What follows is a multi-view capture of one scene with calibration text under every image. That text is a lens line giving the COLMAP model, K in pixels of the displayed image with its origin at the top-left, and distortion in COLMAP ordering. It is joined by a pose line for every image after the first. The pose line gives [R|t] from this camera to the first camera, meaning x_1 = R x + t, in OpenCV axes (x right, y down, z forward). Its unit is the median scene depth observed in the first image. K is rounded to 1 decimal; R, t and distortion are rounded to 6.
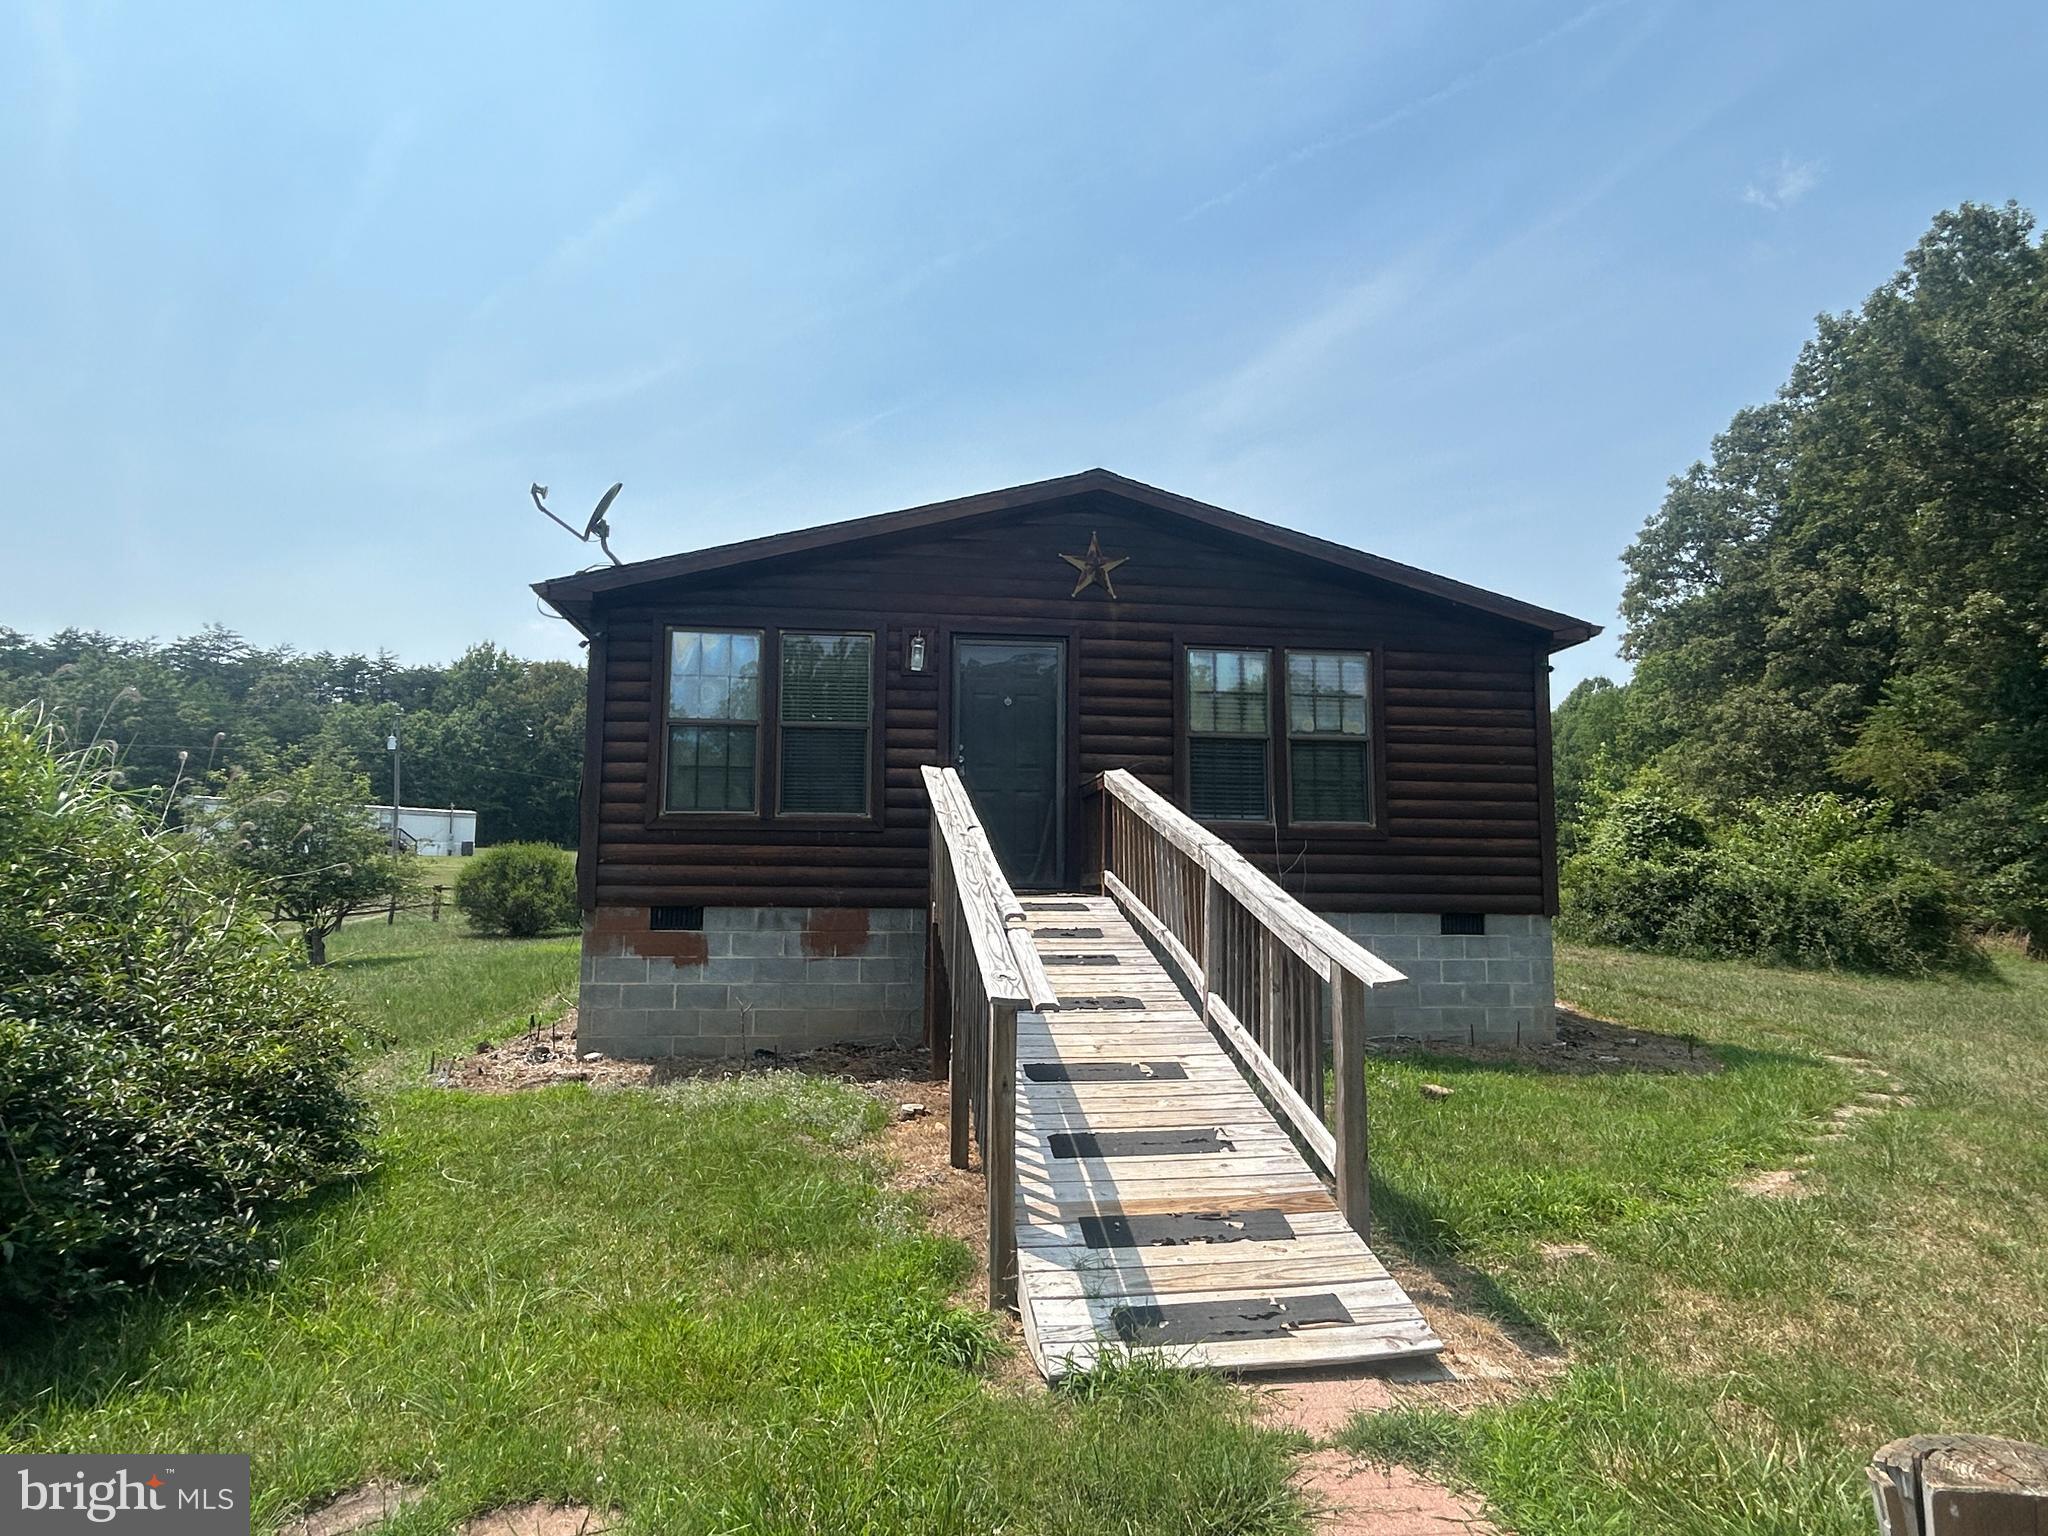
lens RADIAL K [[1171.3, 0, 1026.4], [0, 1171.3, 758.0], [0, 0, 1]] dist [-0.006464, 0.004052]
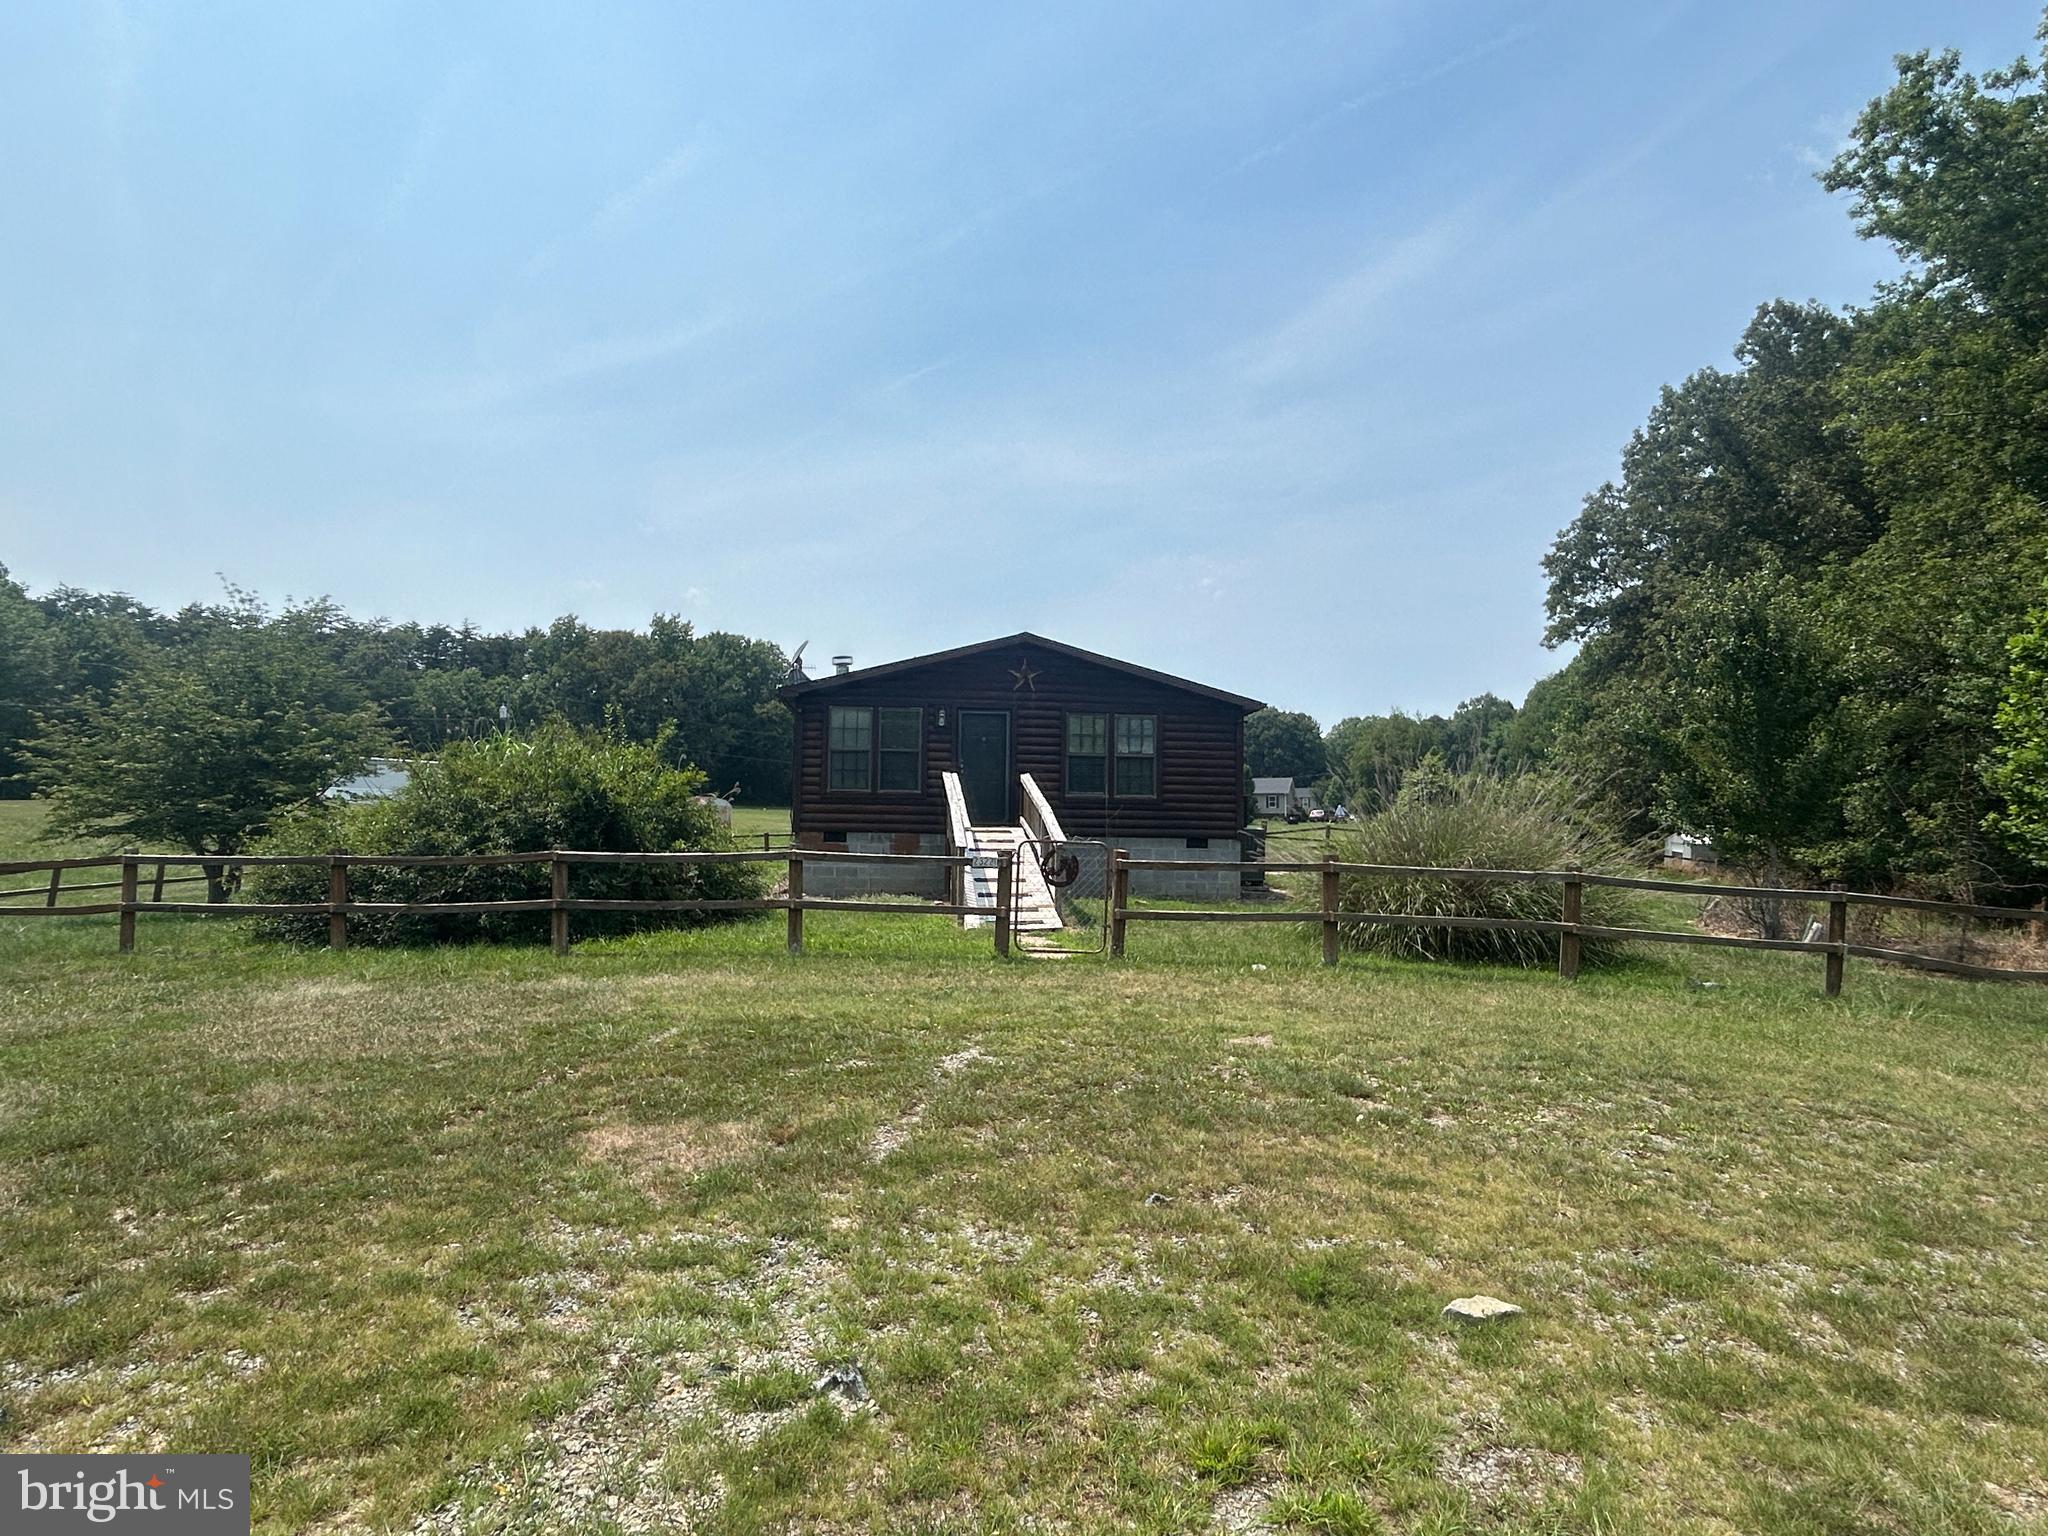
lens RADIAL K [[1171.3, 0, 1025.8], [0, 1171.3, 759.7], [0, 0, 1]] dist [-0.006464, 0.004052]
pose [[0.999539, 0.004721, -0.030000, 0.123928], [-0.003533, 0.999212, 0.039532, -0.094366], [0.030163, -0.039407, 0.998768, -1.134777]]
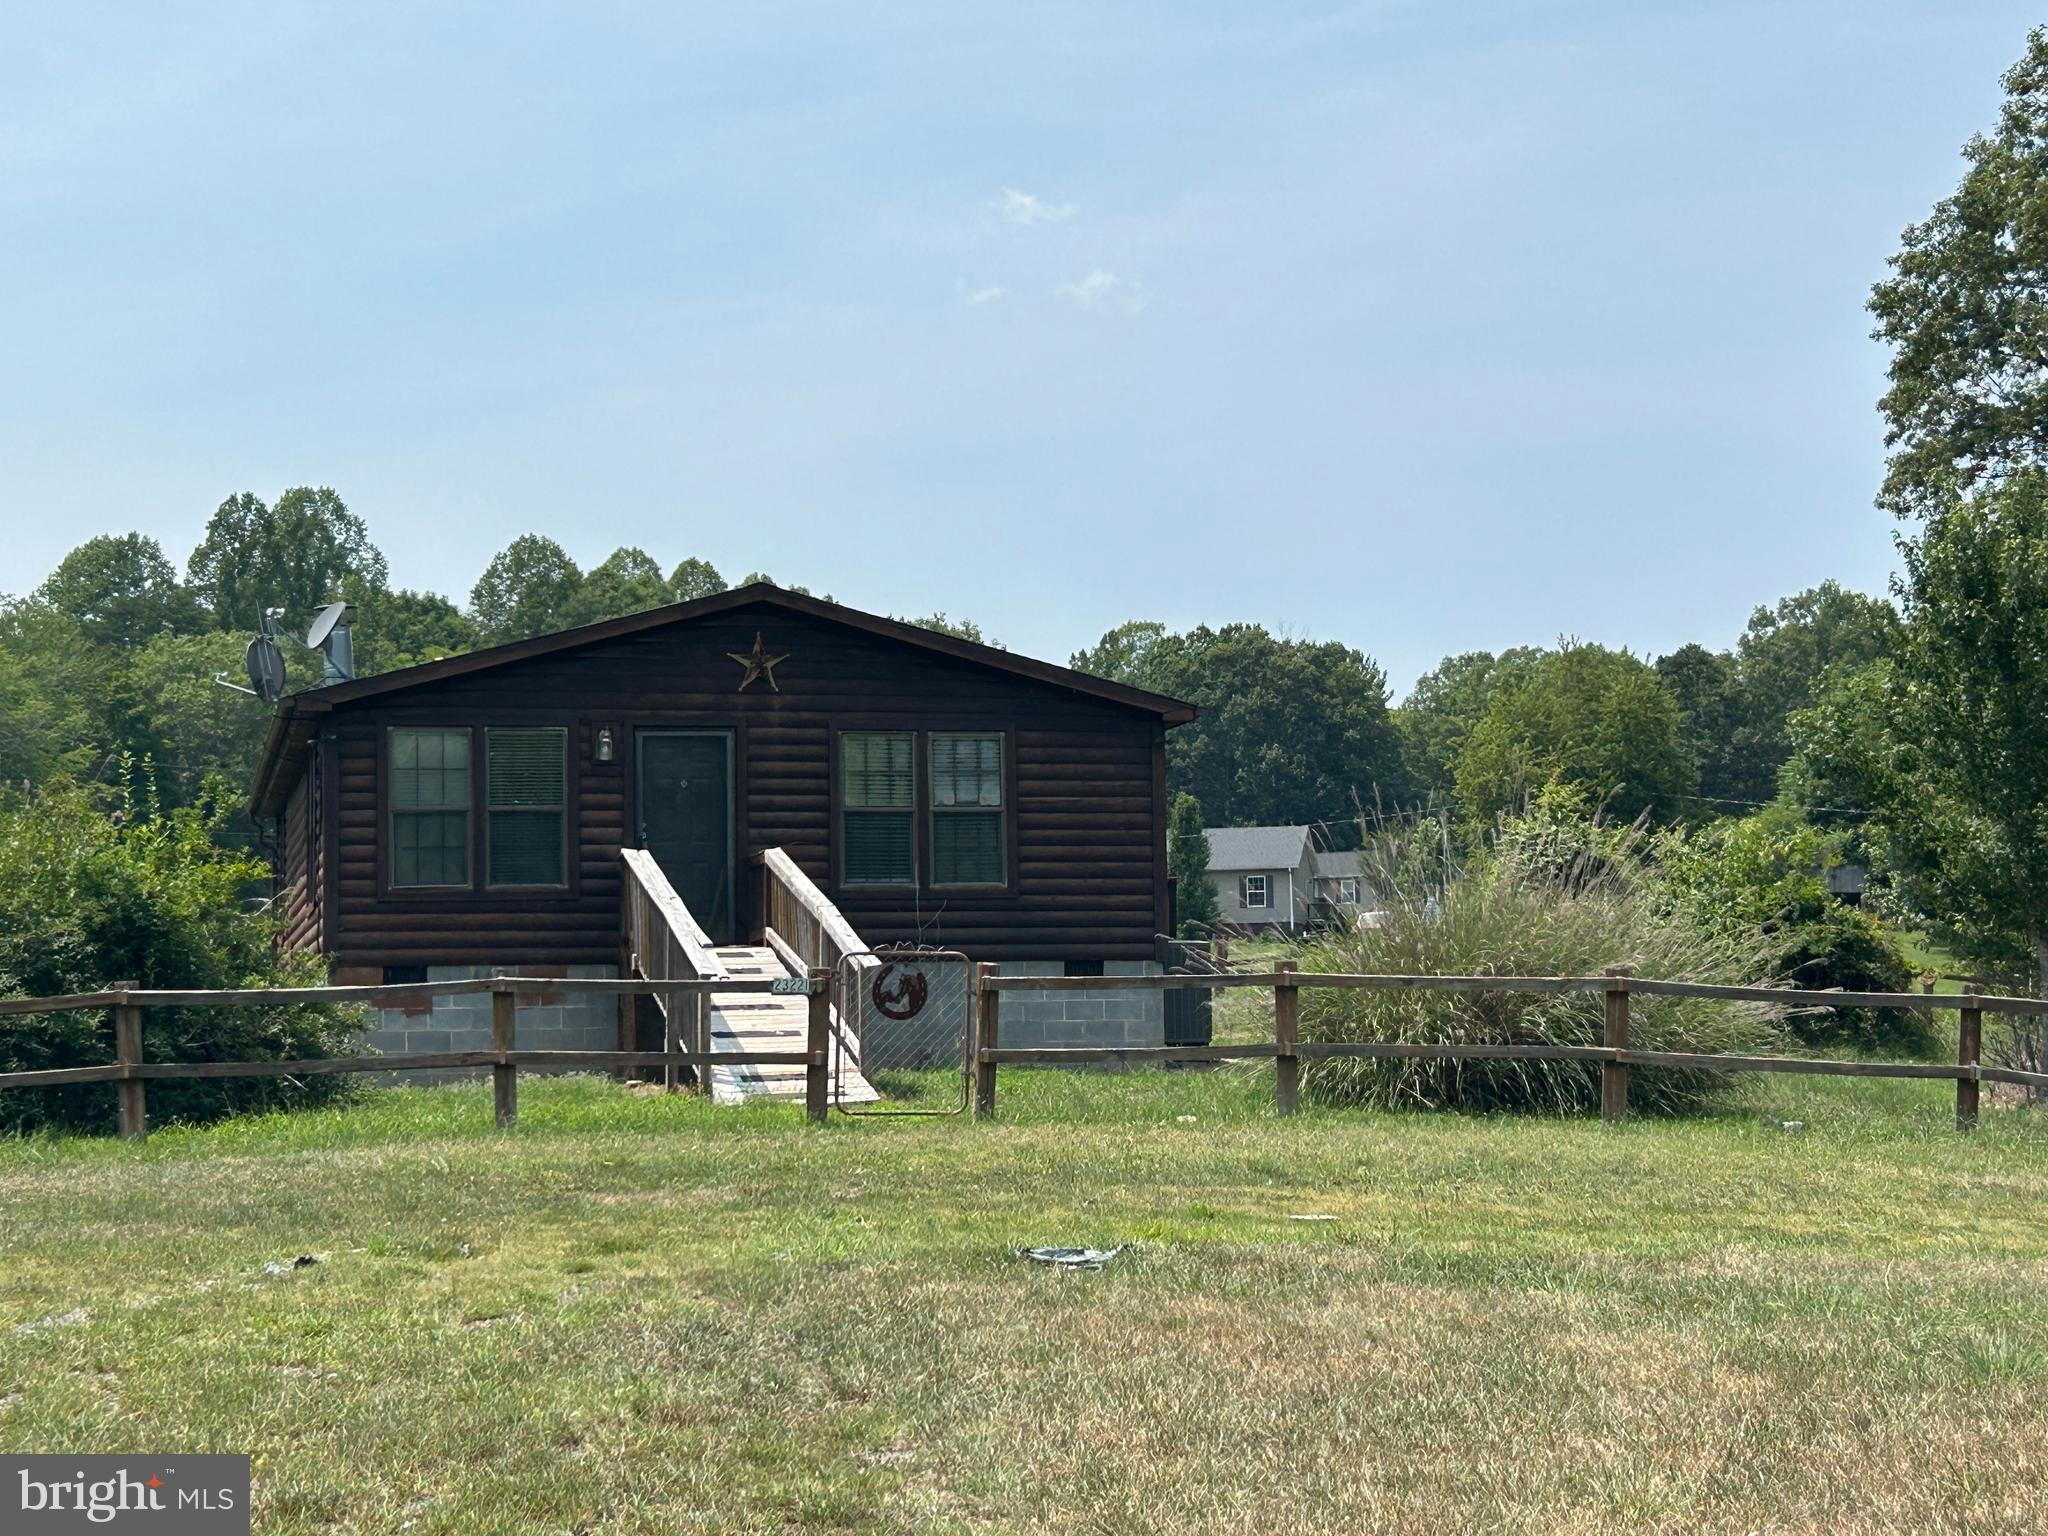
lens RADIAL K [[3491.4, 0, 1080.9], [0, 3491.4, 781.1], [0, 0, 1]] dist [0.130828, 0.000000]
pose [[0.992037, -0.013588, 0.125213, -0.057656], [0.008532, 0.999130, 0.040830, -0.183859], [-0.125659, -0.039436, 0.991289, -2.397395]]
